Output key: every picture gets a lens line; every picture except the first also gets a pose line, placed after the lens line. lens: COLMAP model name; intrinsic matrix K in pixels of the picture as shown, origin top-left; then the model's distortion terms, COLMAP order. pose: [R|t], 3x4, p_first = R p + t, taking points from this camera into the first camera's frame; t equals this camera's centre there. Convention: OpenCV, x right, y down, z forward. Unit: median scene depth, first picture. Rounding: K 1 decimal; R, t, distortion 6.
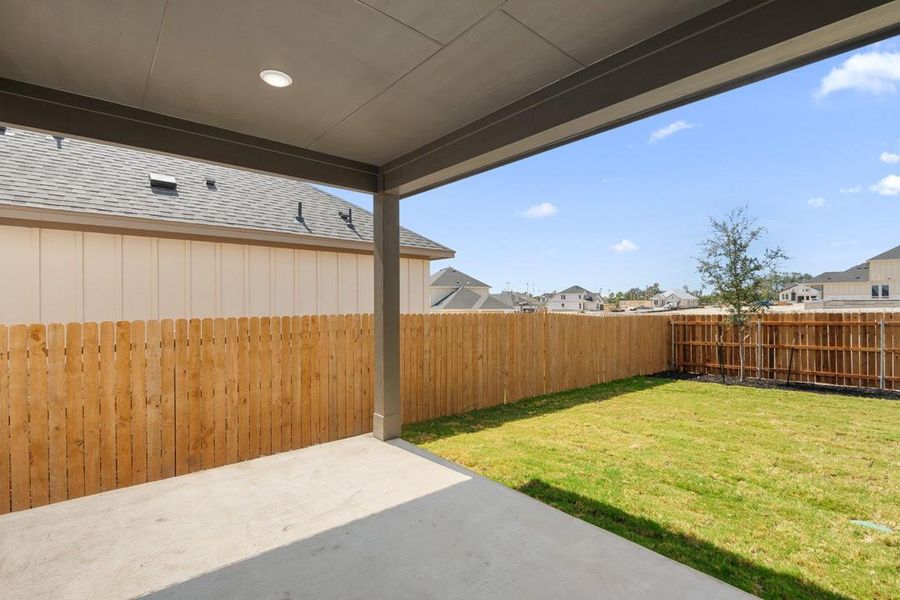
lens RADIAL K [[414.0, 0, 450.0], [0, 414.0, 300.0], [0, 0, 1]] dist [-0.001265, -0.000565]
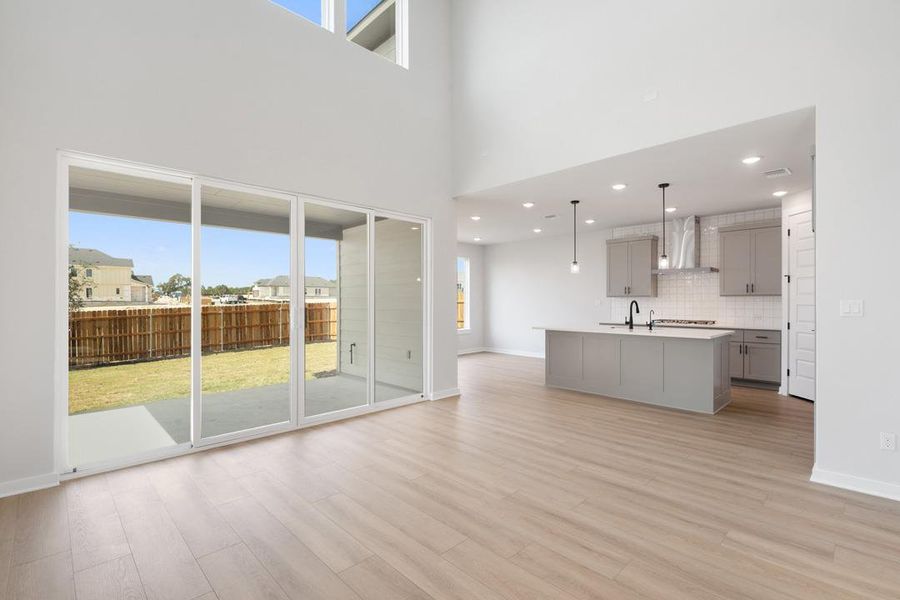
lens RADIAL K [[414.0, 0, 450.0], [0, 414.0, 300.0], [0, 0, 1]] dist [-0.001265, -0.000565]
pose [[-0.045046, 0.003995, 0.998977, -0.527932], [-0.001672, 0.999990, -0.004075, 0.001770], [-0.998984, -0.001854, -0.045039, -0.059048]]
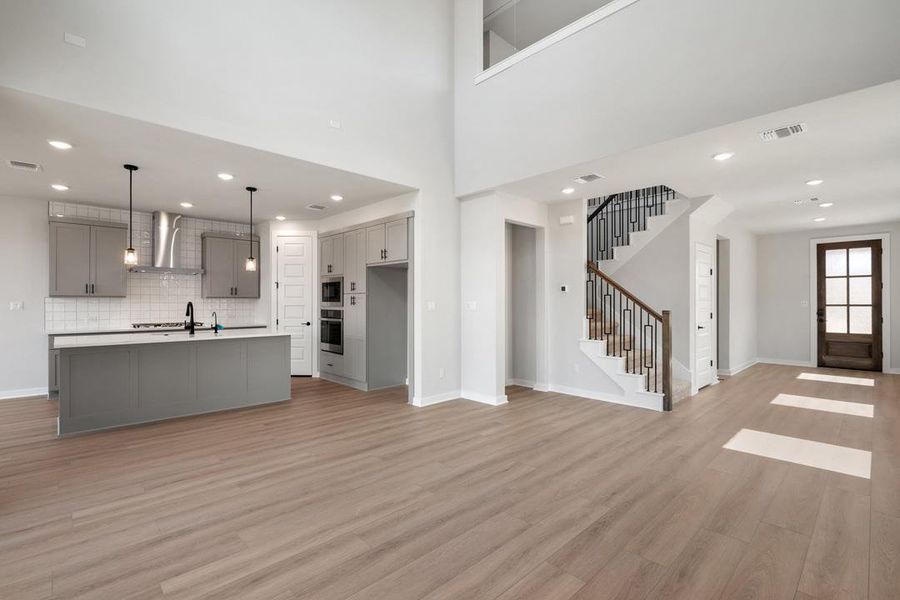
lens RADIAL K [[404.5, 0, 448.5], [0, 404.5, 300.3], [0, 0, 1]] dist [-0.003154, -0.000605]
pose [[-0.999365, 0.001661, -0.035581, -0.280122], [0.001968, 0.999961, -0.008605, 0.002739], [0.035565, -0.008670, -0.999330, 0.151938]]
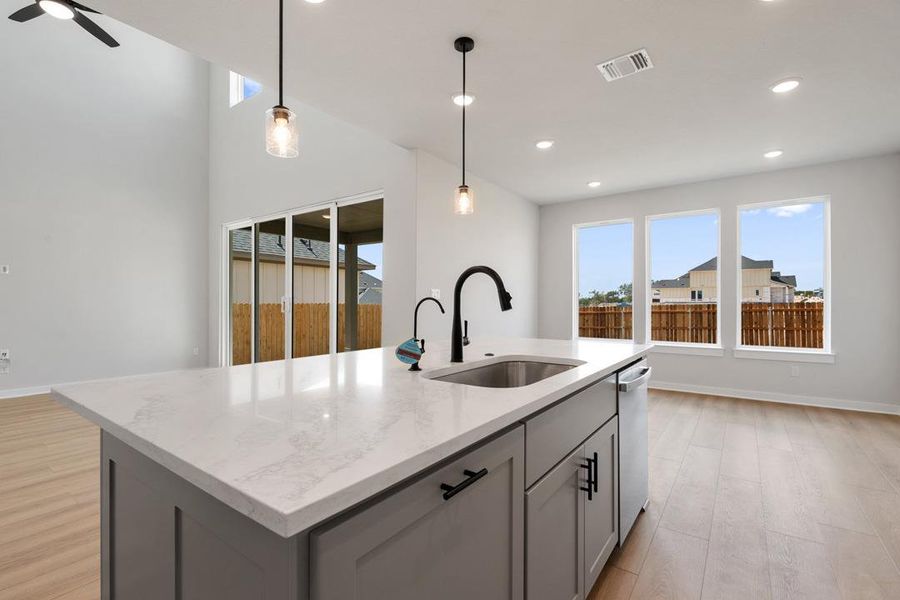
lens RADIAL K [[404.5, 0, 448.5], [0, 404.5, 300.3], [0, 0, 1]] dist [-0.003154, -0.000605]
pose [[0.974770, 0.005359, 0.223149, -0.051461], [-0.004973, 0.999985, -0.002291, 0.012930], [-0.223158, 0.001123, 0.974782, -0.463363]]
